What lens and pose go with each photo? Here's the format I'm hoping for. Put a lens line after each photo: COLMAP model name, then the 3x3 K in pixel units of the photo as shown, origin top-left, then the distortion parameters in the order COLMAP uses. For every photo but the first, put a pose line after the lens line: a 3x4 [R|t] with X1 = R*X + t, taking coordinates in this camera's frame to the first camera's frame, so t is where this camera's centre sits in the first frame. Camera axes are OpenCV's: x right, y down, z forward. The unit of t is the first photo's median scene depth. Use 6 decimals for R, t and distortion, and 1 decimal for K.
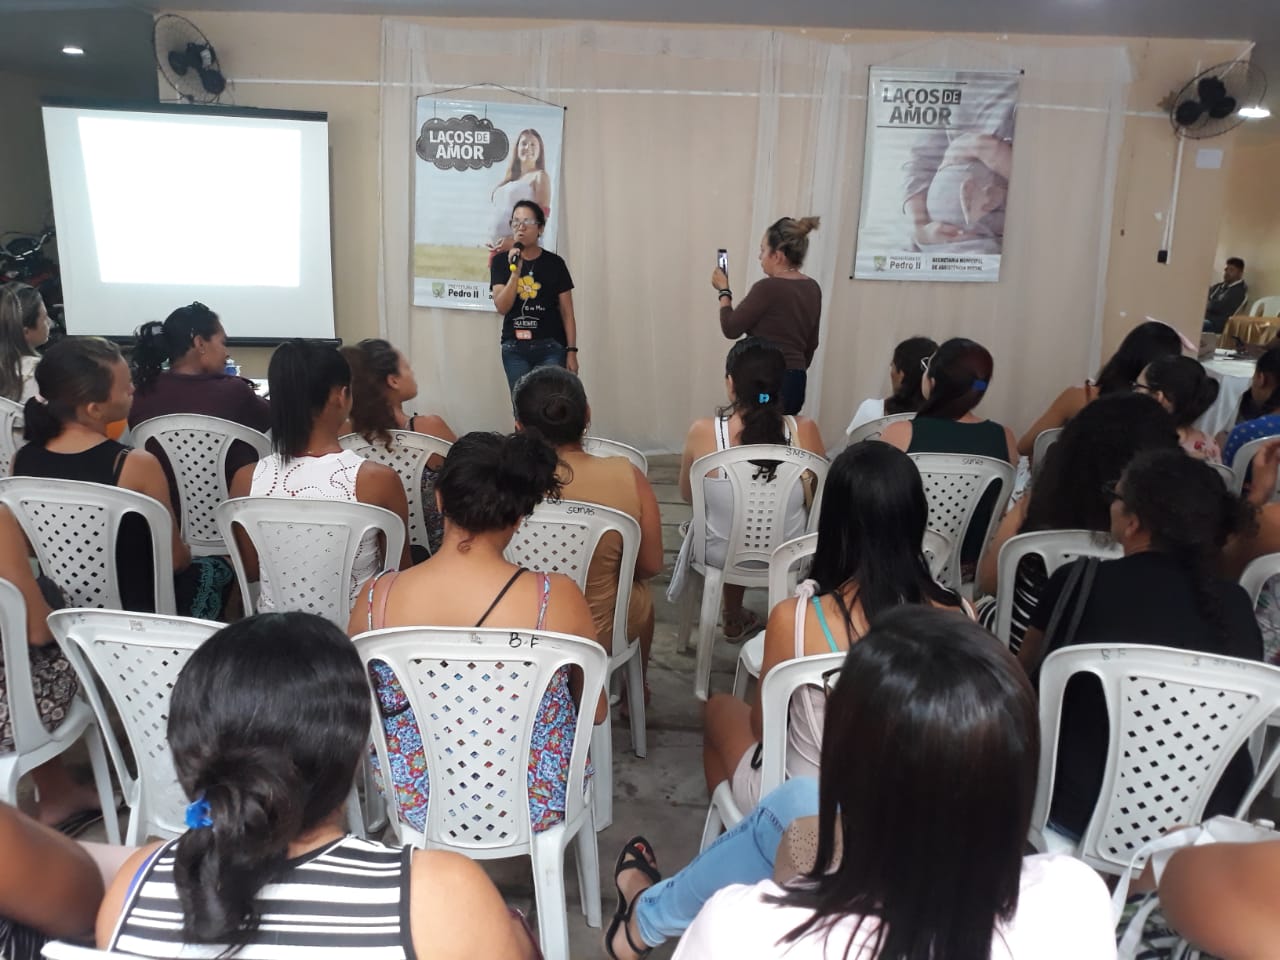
lens RADIAL K [[1078.7, 0, 636.6], [0, 1078.7, 478.4], [0, 0, 1]] dist [0.002475, -0.016124]
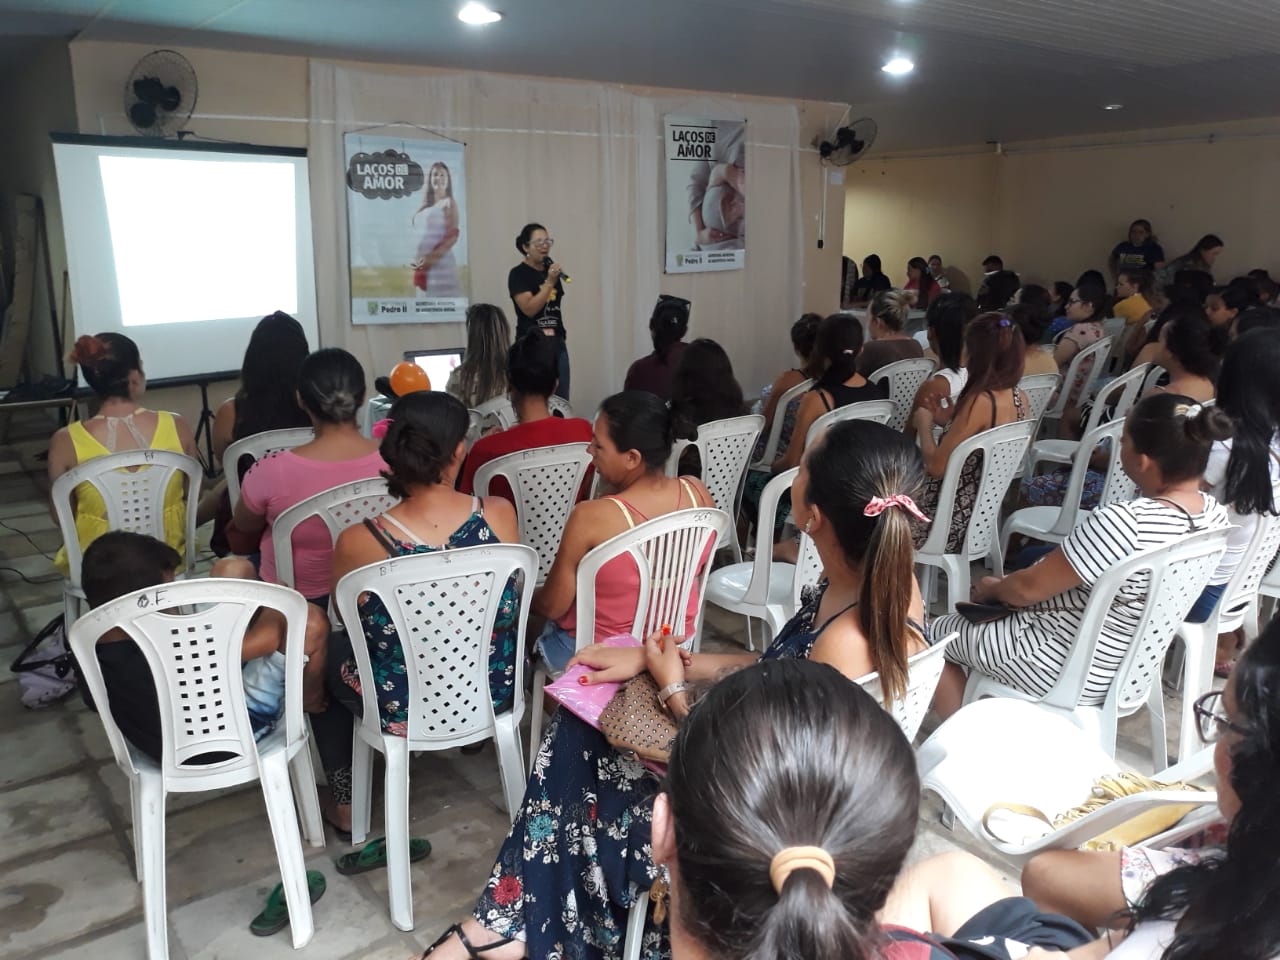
lens RADIAL K [[1074.6, 0, 627.2], [0, 1074.6, 483.5], [0, 0, 1]] dist [0.055286, -0.119823]
pose [[0.788154, -0.180524, 0.588409, -0.682770], [0.181386, 0.981687, 0.058222, -0.016267], [-0.588143, 0.060841, 0.806465, -0.031776]]
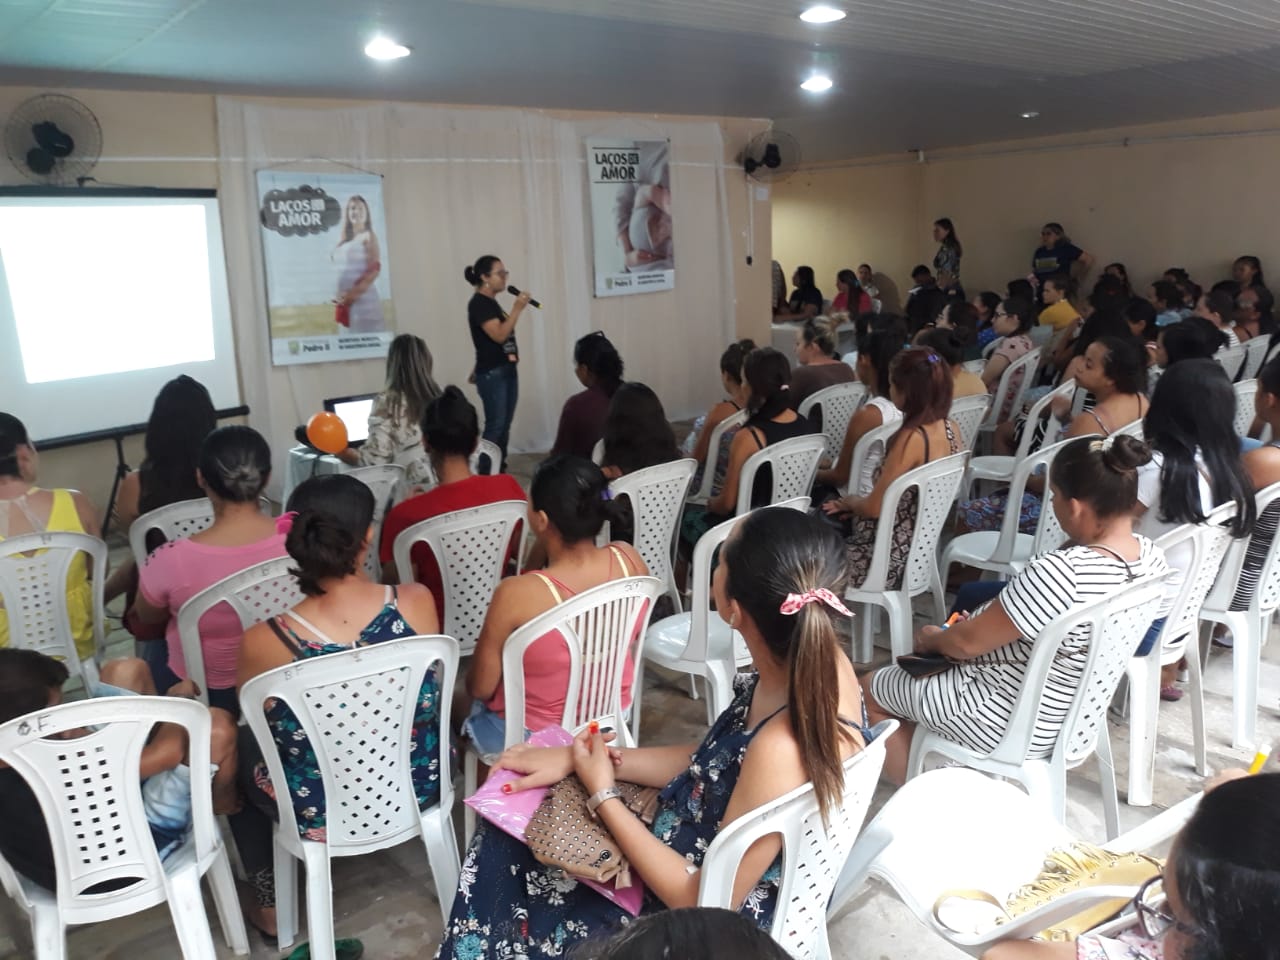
lens RADIAL K [[1085.0, 0, 626.4], [0, 1085.0, 484.6], [0, 0, 1]] dist [0.009072, -0.026080]
pose [[0.747929, -0.211829, 0.629071, -0.664927], [0.226408, 0.972291, 0.058217, -0.032224], [-0.623973, 0.098884, 0.775165, -0.026008]]
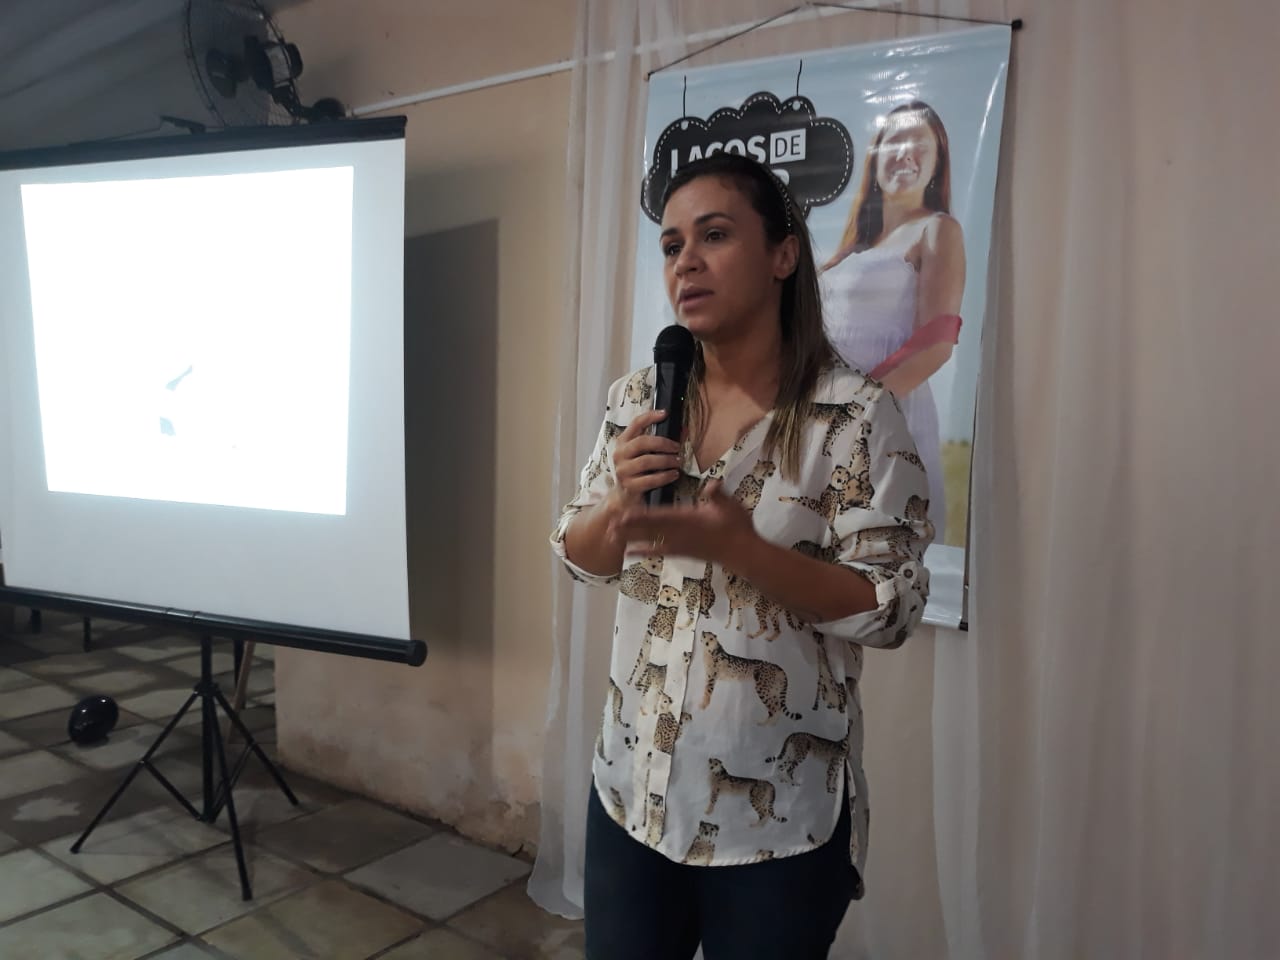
lens RADIAL K [[1078.7, 0, 636.6], [0, 1078.7, 478.4], [0, 0, 1]] dist [0.002475, -0.016124]
pose [[0.819515, 0.027214, -0.572411, 0.032371], [-0.123988, 0.983632, -0.130749, -0.146185], [0.559483, 0.178124, 0.809476, 0.686409]]
